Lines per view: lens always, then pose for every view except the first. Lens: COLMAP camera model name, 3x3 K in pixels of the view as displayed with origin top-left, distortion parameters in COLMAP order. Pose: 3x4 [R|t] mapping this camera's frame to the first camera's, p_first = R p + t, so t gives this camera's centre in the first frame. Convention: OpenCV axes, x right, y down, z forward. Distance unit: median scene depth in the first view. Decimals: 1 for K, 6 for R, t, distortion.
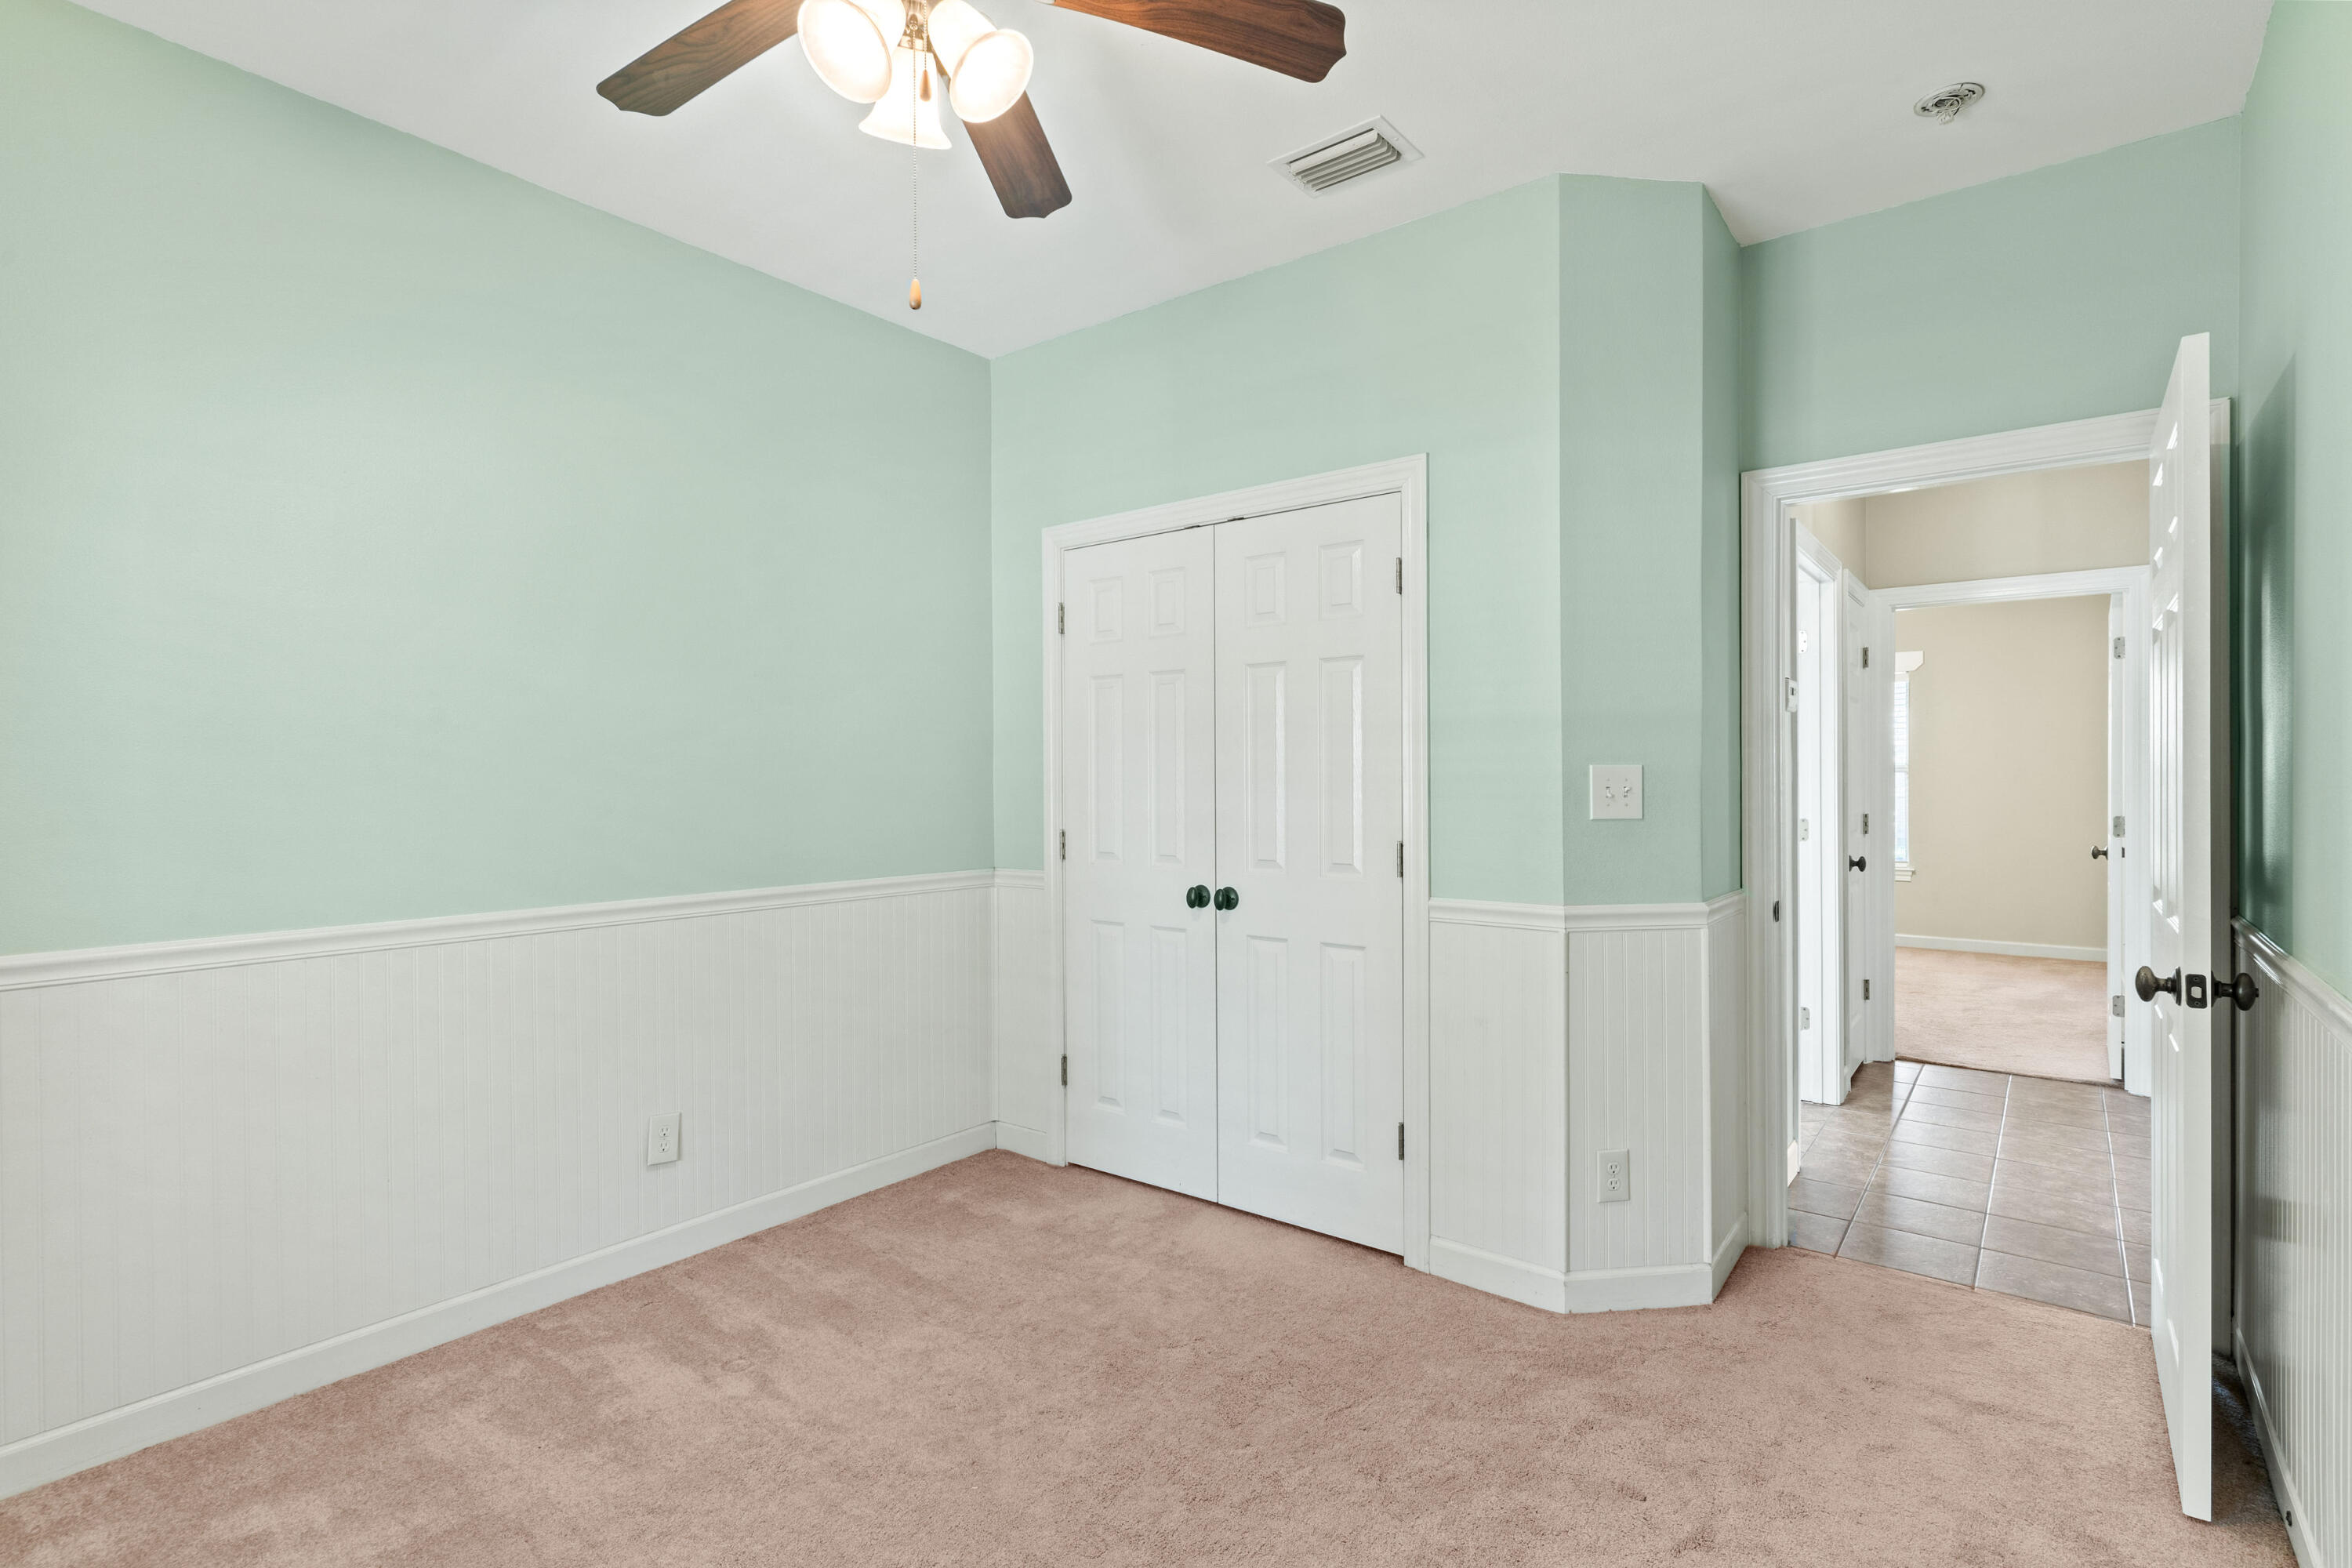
lens RADIAL K [[1124.9, 0, 1171.1], [0, 1124.9, 777.6], [0, 0, 1]] dist [0.001459, -0.000083]
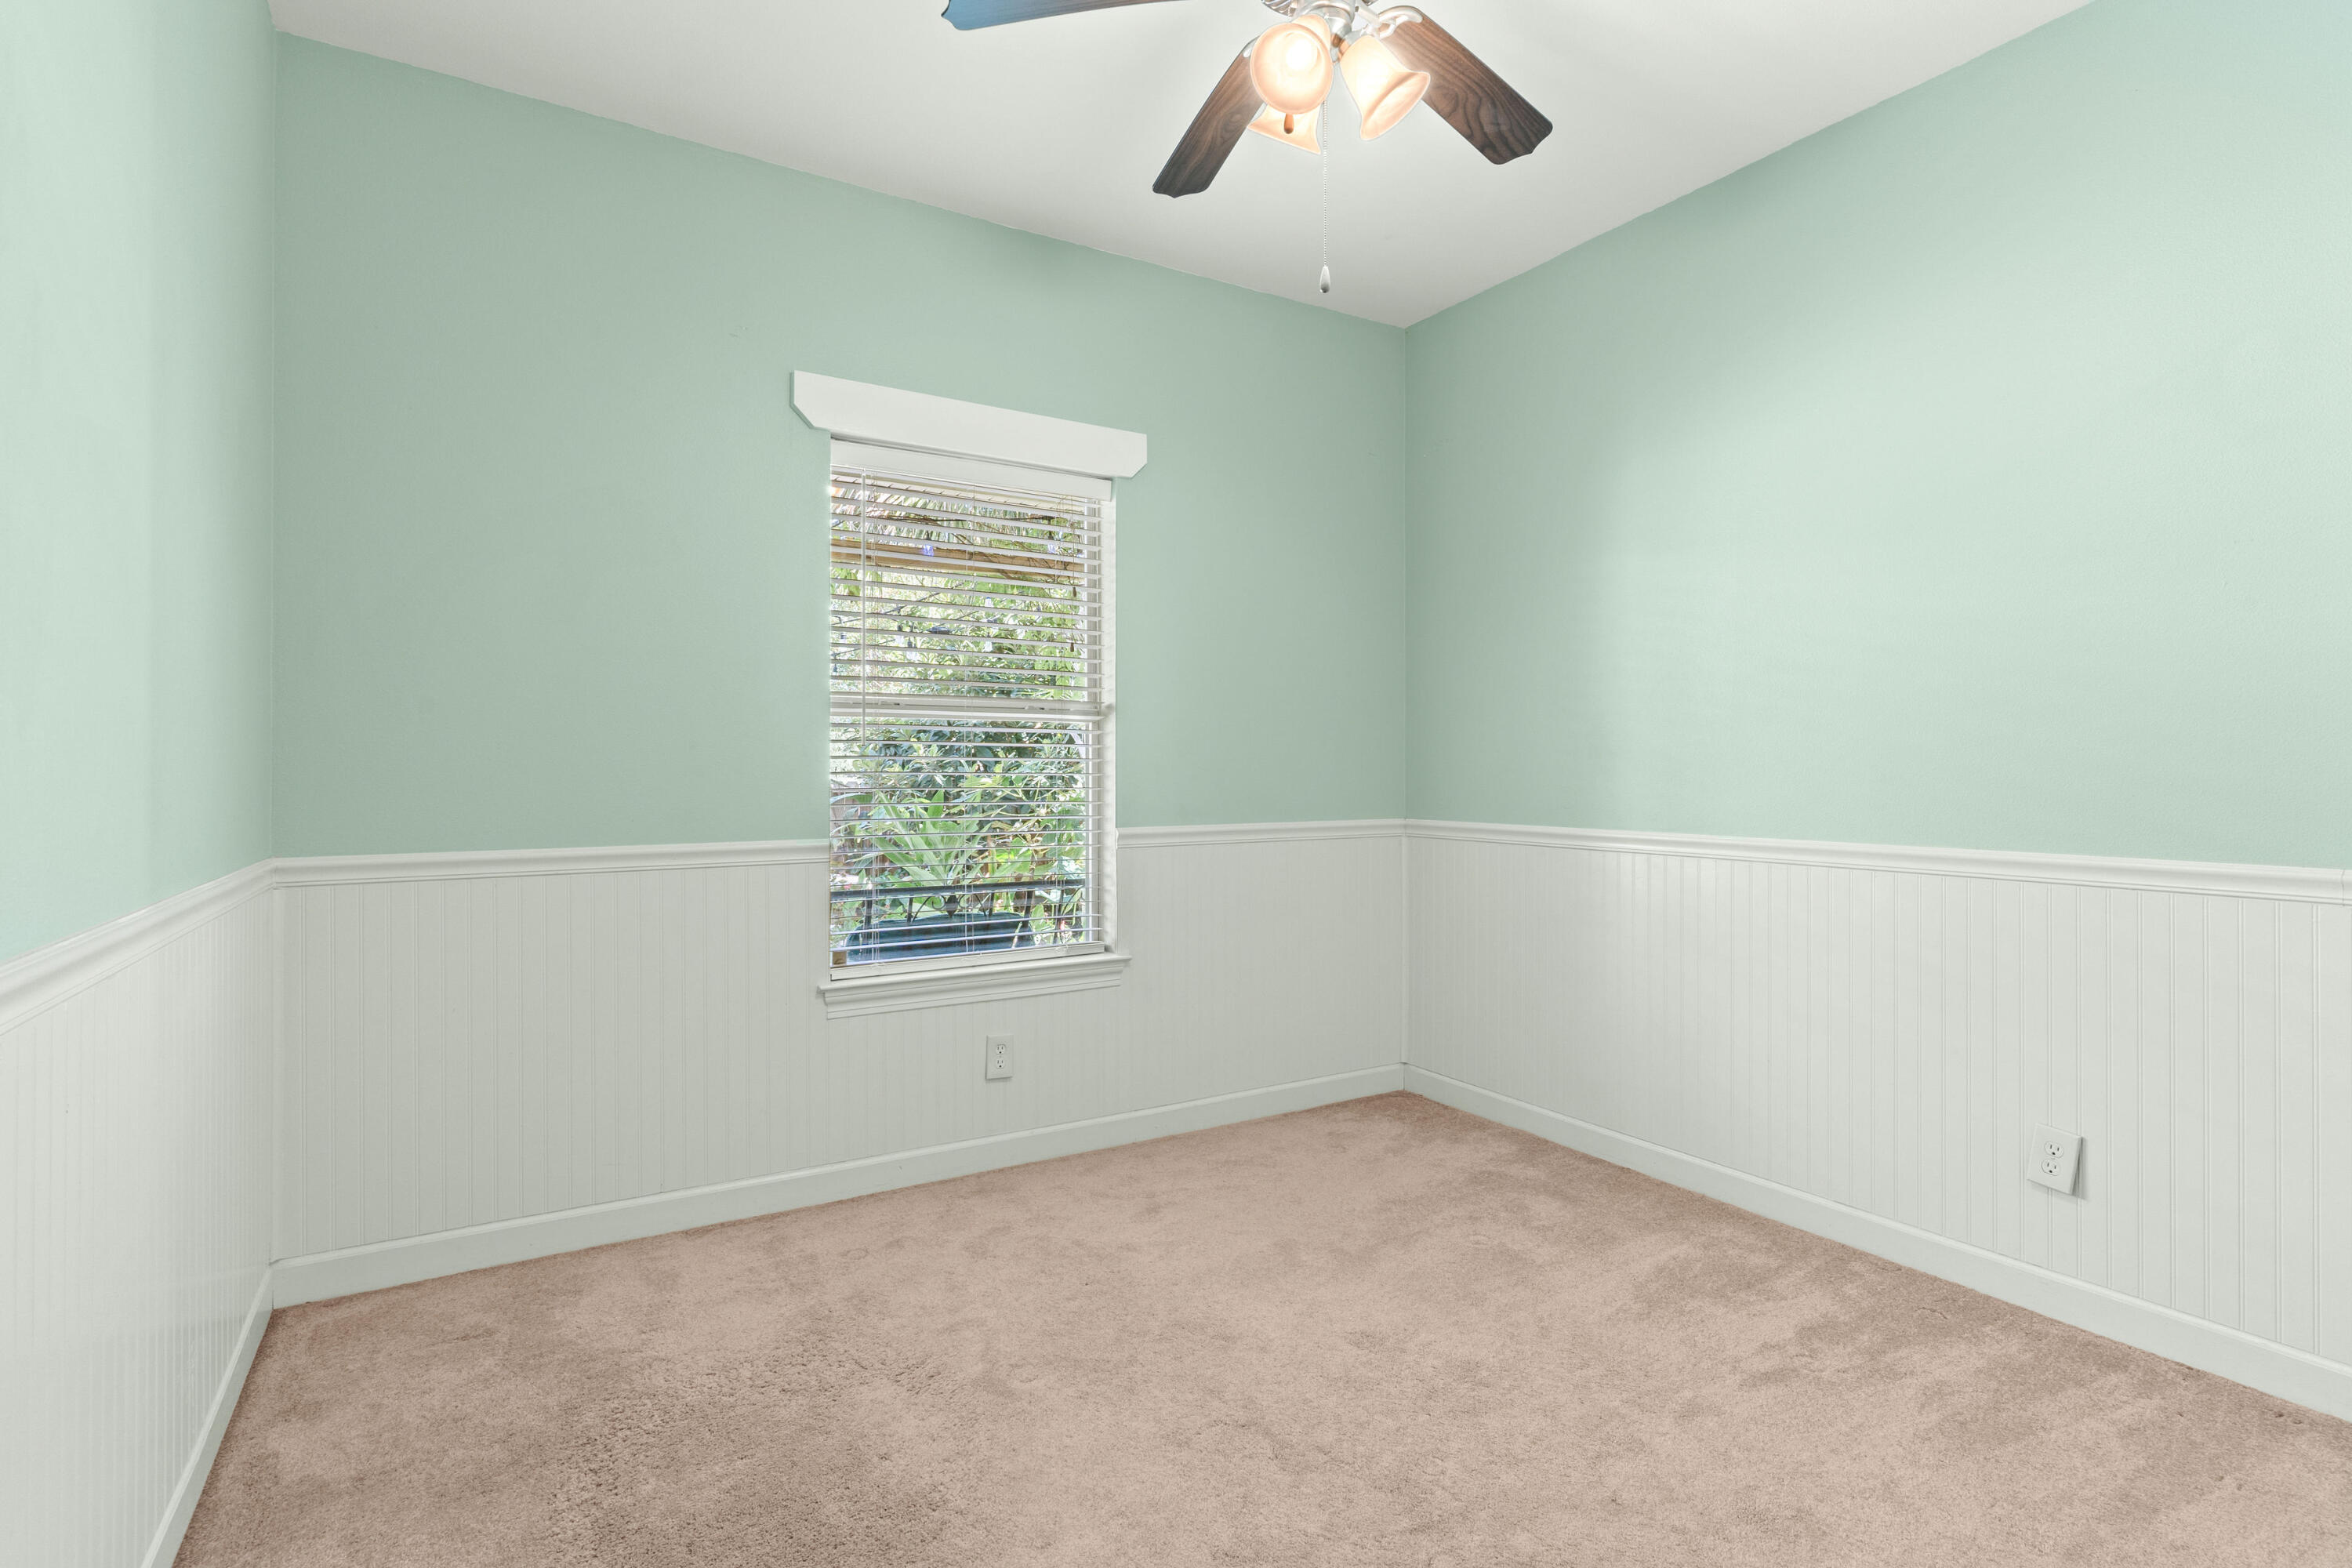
lens RADIAL K [[1124.9, 0, 1171.1], [0, 1124.9, 777.6], [0, 0, 1]] dist [0.001459, -0.000083]
pose [[-0.356995, 0.010684, -0.934045, 0.622975], [0.002214, 0.999941, 0.010591, 0.050214], [0.934104, 0.001713, -0.356997, 0.853311]]
